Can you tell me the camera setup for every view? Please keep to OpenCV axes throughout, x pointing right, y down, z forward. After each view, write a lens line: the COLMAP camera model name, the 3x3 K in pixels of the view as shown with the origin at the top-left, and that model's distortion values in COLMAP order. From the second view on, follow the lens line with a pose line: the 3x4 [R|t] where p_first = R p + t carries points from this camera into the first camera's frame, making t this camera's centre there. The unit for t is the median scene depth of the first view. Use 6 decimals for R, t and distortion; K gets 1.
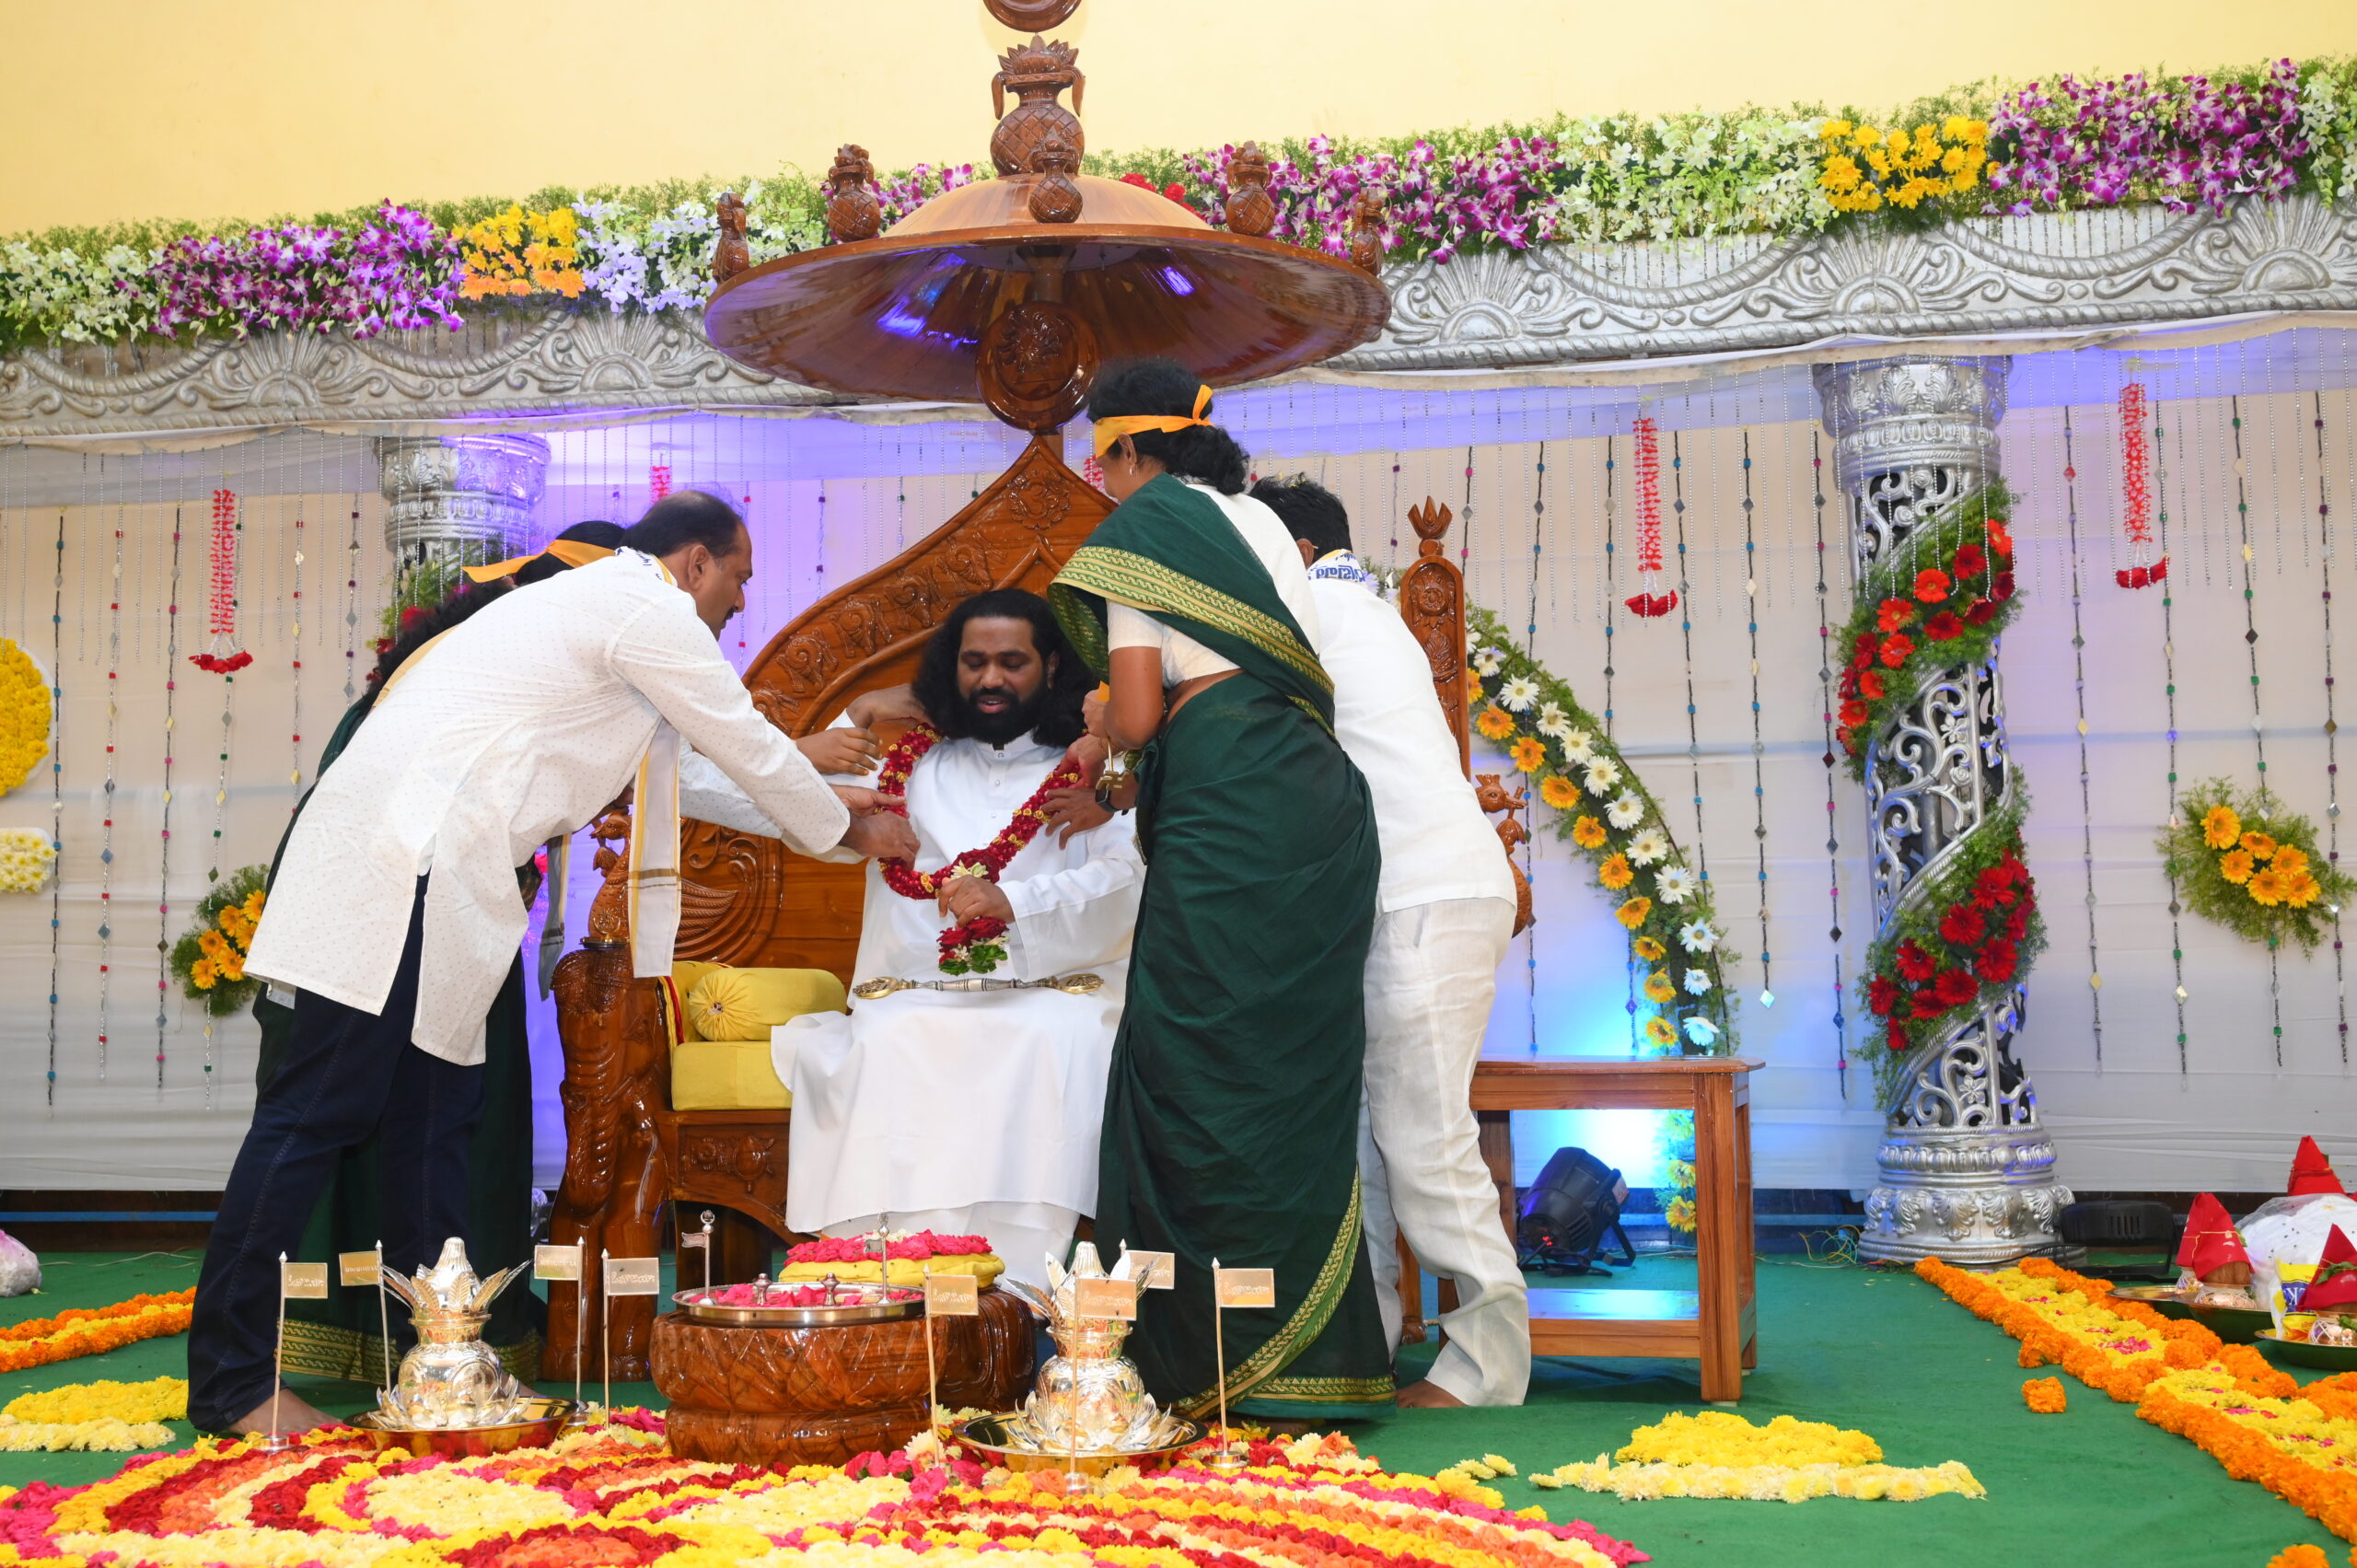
lens RADIAL K [[2738.9, 0, 1162.4], [0, 2738.9, 779.7], [0, 0, 1]] dist [-0.014233, 0.000000]
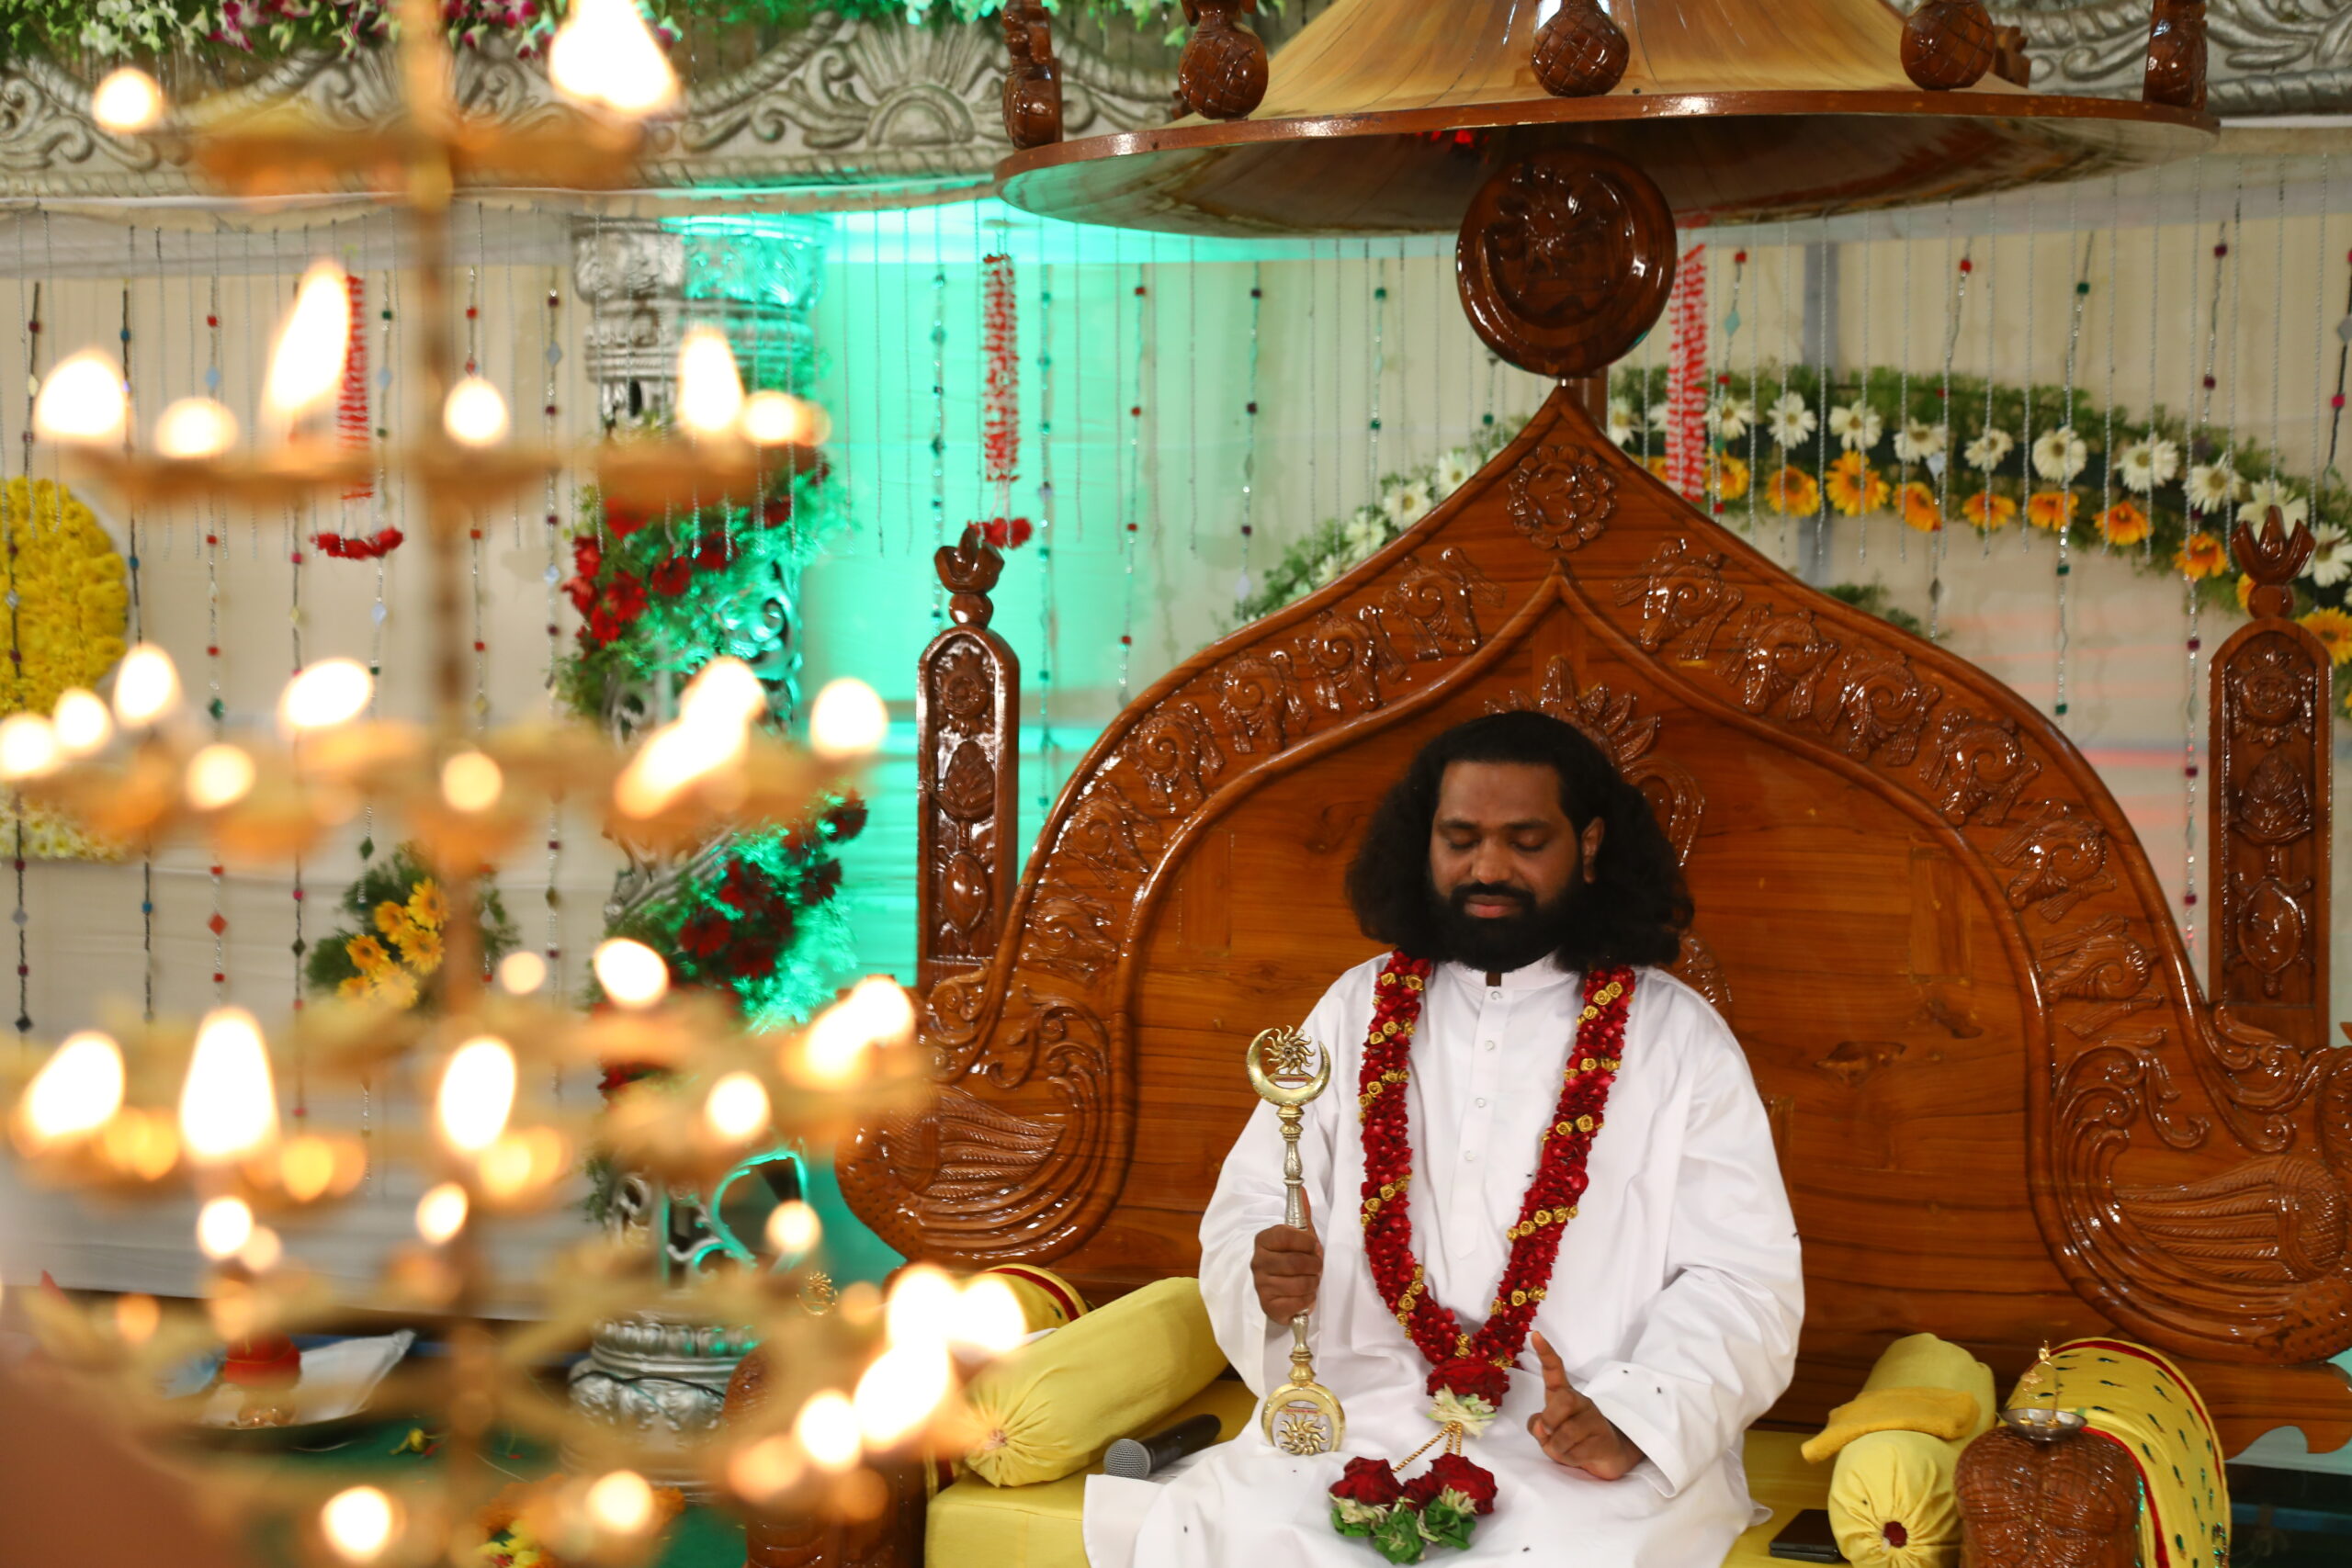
lens RADIAL K [[3571.8, 0, 1165.8], [0, 3571.8, 843.9], [0, 0, 1]] dist [0.184204, 0.000000]
pose [[0.984756, 0.021113, -0.172655, 0.001602], [0.007976, 0.986080, 0.166078, -0.128933], [0.173758, -0.164923, 0.970880, 0.193701]]
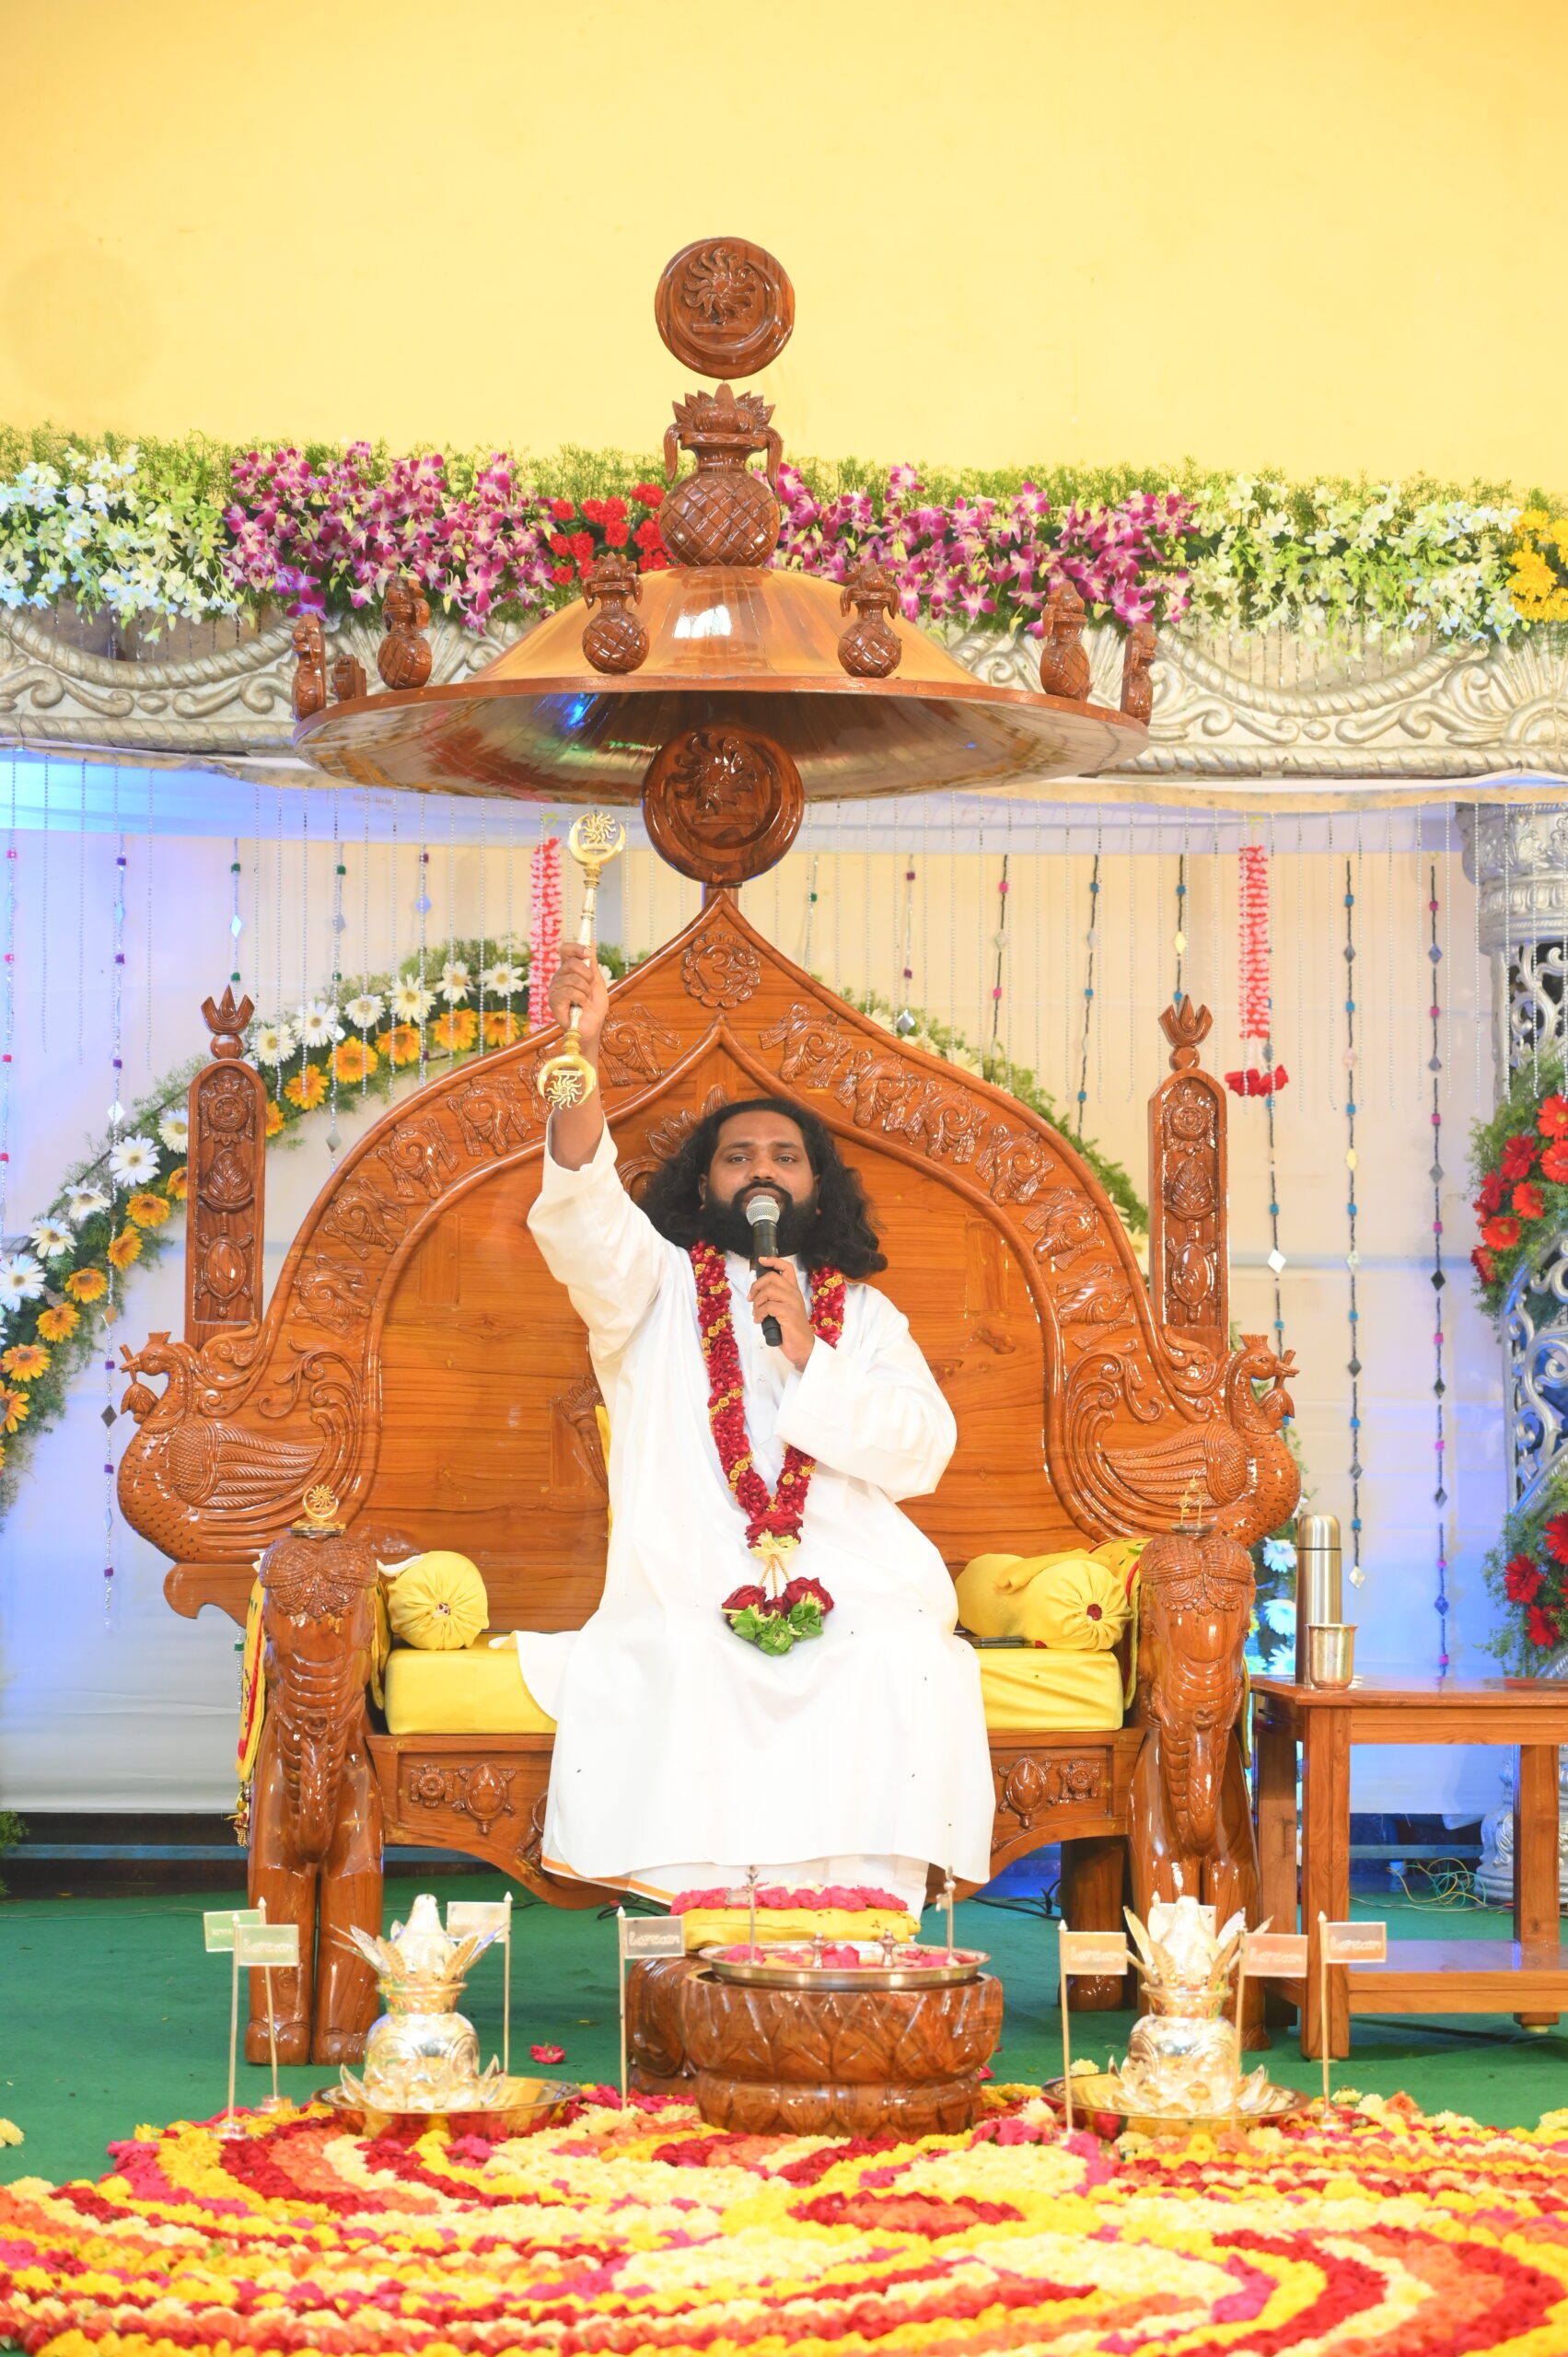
lens RADIAL K [[4776.9, 0, 796.3], [0, 4776.9, 1174.7], [0, 0, 1]] dist [-0.025645, 0.000000]
pose [[0.954755, 0.038024, 0.294953, -0.361756], [-0.045559, 0.998786, 0.018715, -0.057724], [-0.293884, -0.031306, 0.955328, -0.290716]]
